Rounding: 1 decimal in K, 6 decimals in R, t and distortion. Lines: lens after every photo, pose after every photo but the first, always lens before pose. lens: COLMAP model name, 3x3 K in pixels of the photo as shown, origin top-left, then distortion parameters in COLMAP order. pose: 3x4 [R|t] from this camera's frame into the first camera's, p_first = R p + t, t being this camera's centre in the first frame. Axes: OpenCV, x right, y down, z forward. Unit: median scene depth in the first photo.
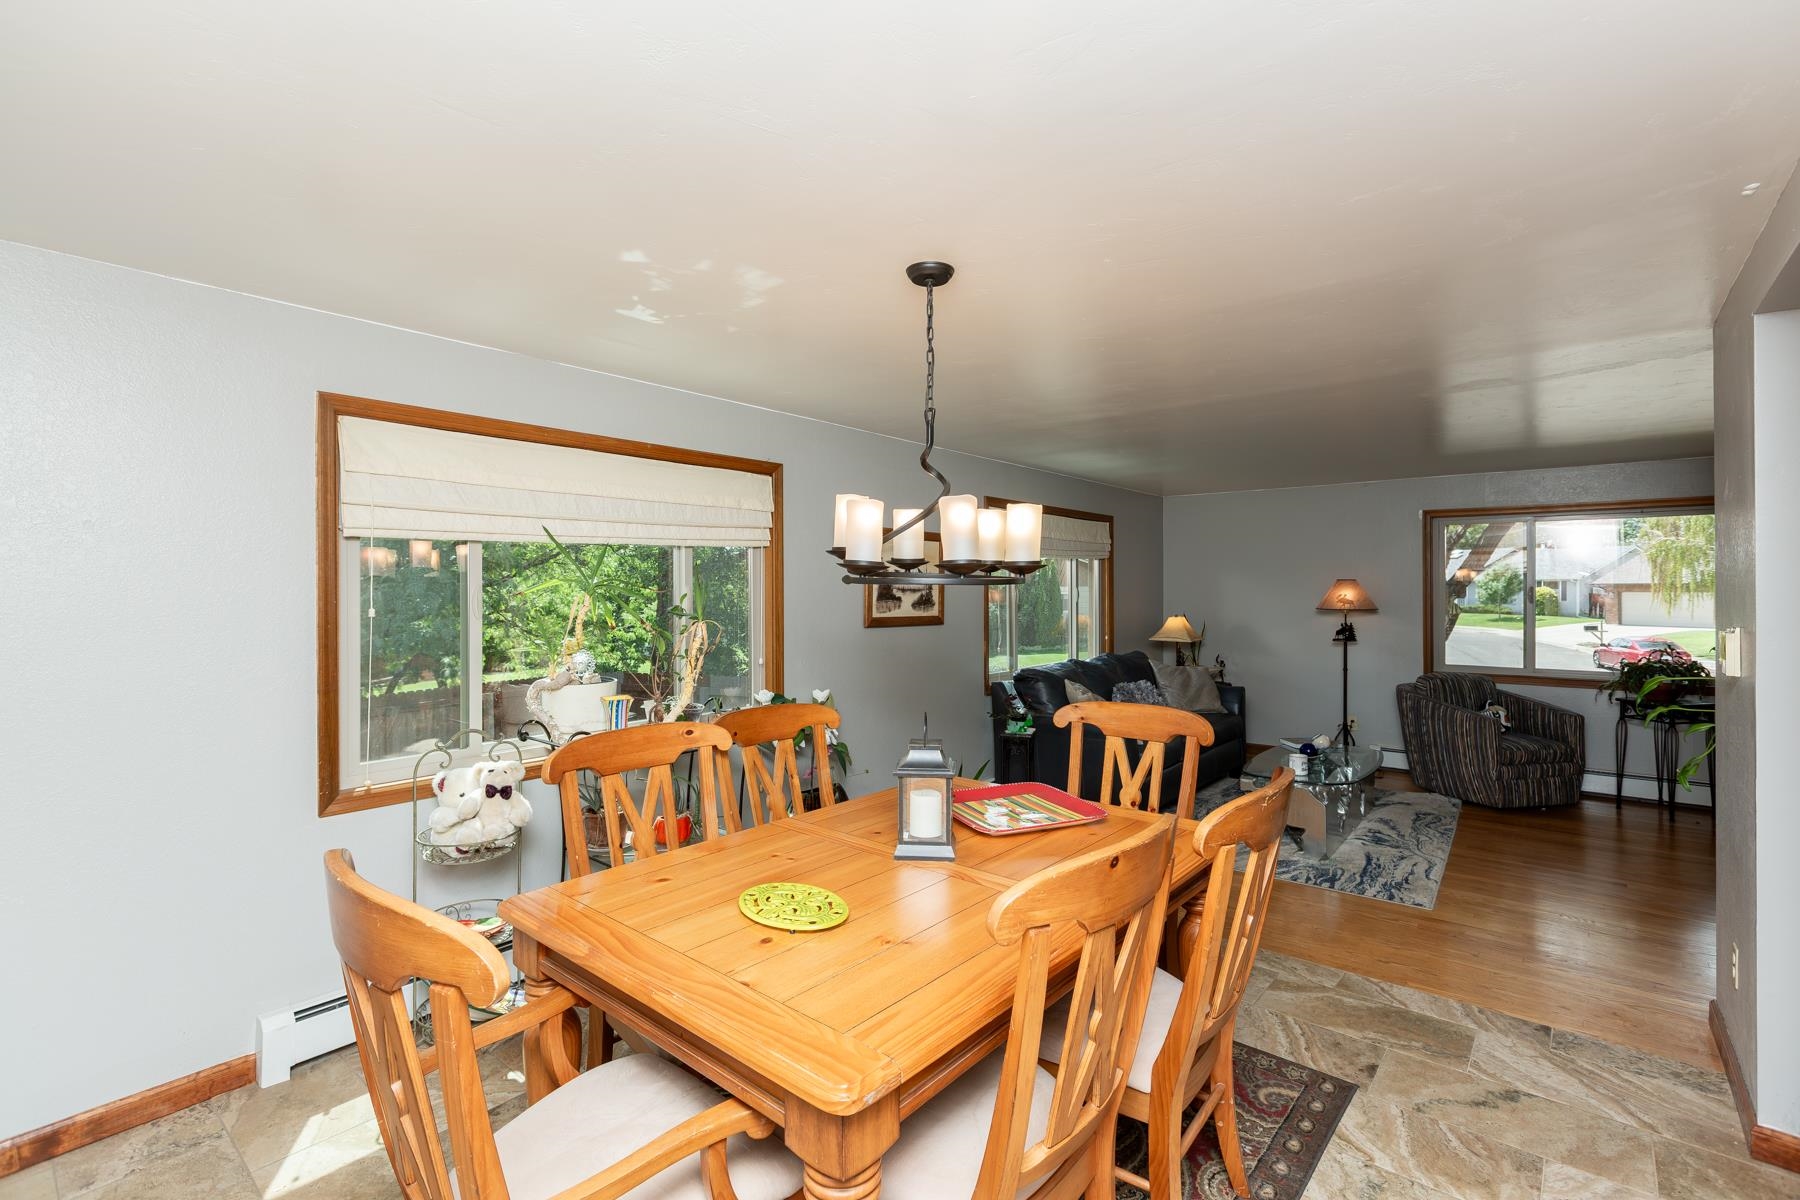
lens RADIAL K [[815.6, 0, 894.1], [0, 815.6, 592.5], [0, 0, 1]] dist [0.005253, -0.000223]
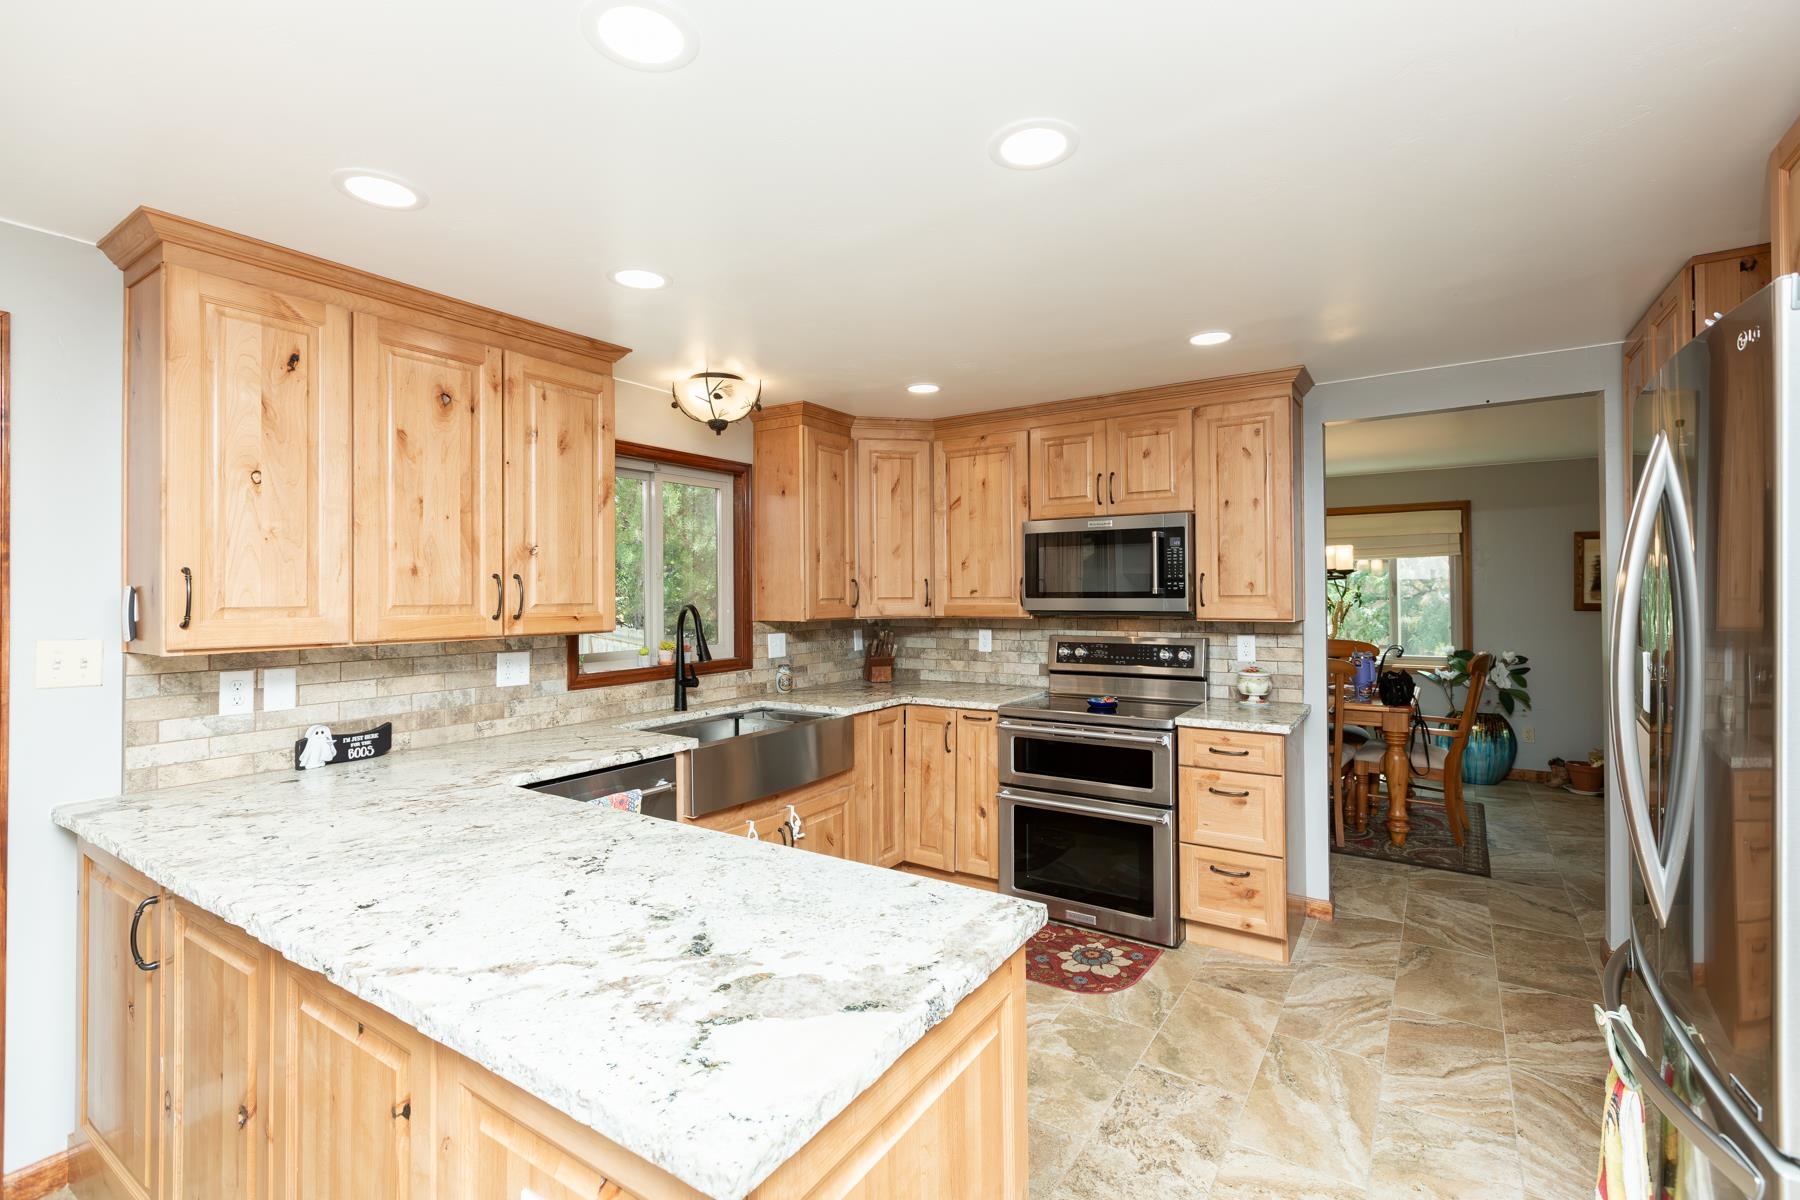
lens RADIAL K [[815.6, 0, 894.1], [0, 815.6, 592.5], [0, 0, 1]] dist [0.005253, -0.000223]
pose [[0.122138, 0.004566, -0.992503, 1.849269], [0.002205, 0.999986, 0.004872, 0.009713], [0.992511, -0.002783, 0.122126, -0.364443]]
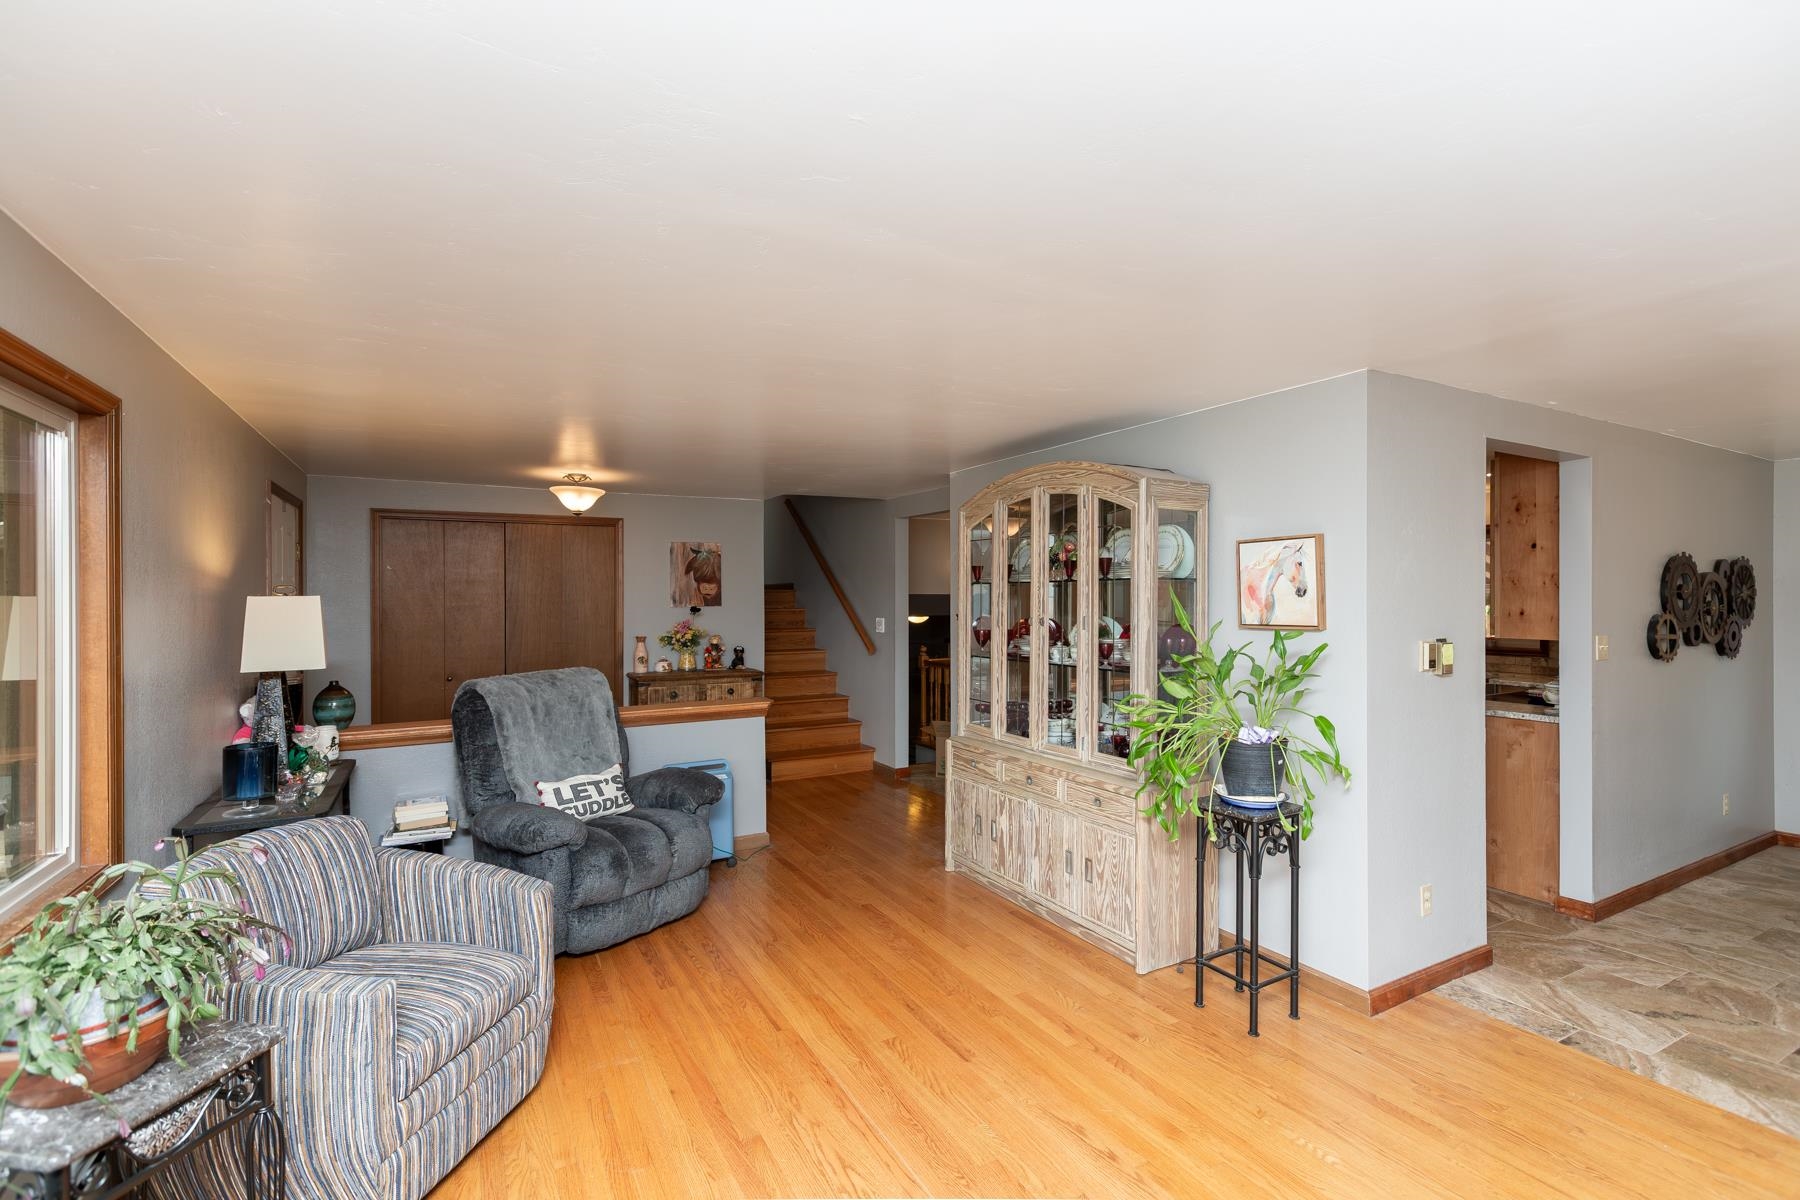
lens RADIAL K [[809.5, 0, 900.0], [0, 809.5, 600.0], [0, 0, 1]] dist [0.000887, -0.000177]
pose [[-0.934062, 0.003179, 0.357097, 1.212417], [0.005086, 0.999977, 0.004401, -0.023585], [-0.357075, 0.005927, -0.934057, 2.242020]]
